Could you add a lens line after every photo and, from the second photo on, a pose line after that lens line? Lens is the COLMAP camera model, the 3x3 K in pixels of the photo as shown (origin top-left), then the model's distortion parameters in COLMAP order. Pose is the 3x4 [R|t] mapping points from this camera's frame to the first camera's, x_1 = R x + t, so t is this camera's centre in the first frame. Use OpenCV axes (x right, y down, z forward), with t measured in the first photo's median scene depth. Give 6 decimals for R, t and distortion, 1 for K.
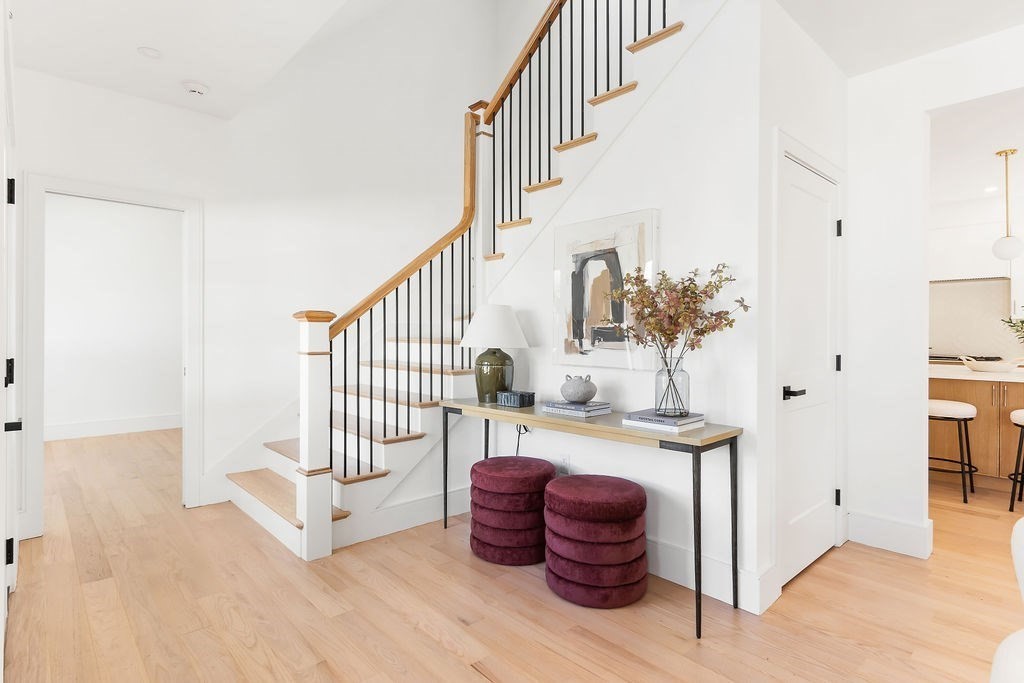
lens RADIAL K [[549.2, 0, 508.4], [0, 549.2, 326.1], [0, 0, 1]] dist [0.003463, 0.000049]
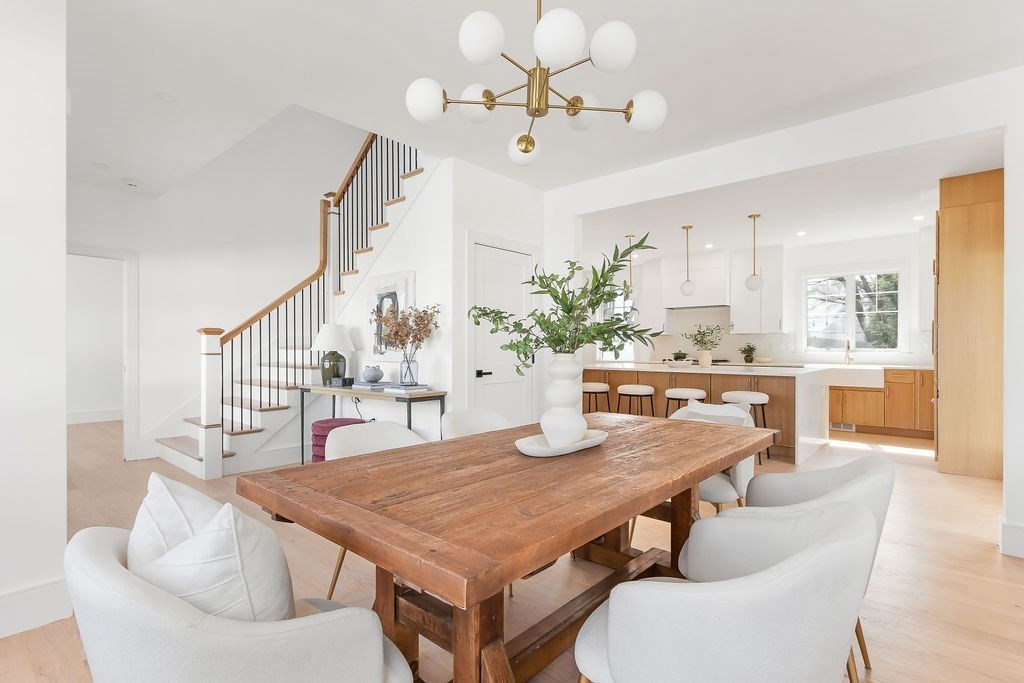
lens RADIAL K [[508.6, 0, 512.0], [0, 508.6, 341.5], [0, 0, 1]] dist [-0.002926, -0.000700]
pose [[0.993068, -0.000938, 0.117542, 0.320881], [0.000532, 0.999994, 0.003487, 0.006792], [-0.117544, -0.003400, 0.993062, -0.537537]]
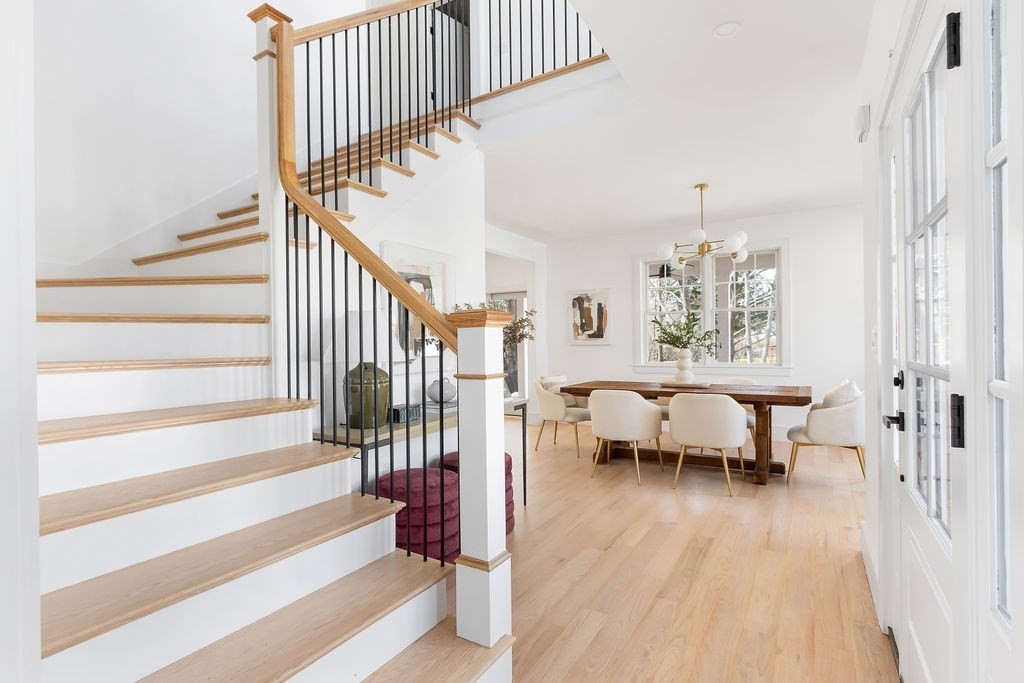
lens RADIAL K [[482.9, 0, 512.0], [0, 482.9, 341.5], [0, 0, 1]] dist [0.001154, 0.000110]
pose [[-0.289339, 0.004777, 0.957215, -0.794943], [0.005076, 0.999981, -0.003456, 0.009859], [-0.957213, 0.003859, -0.289358, 0.993228]]
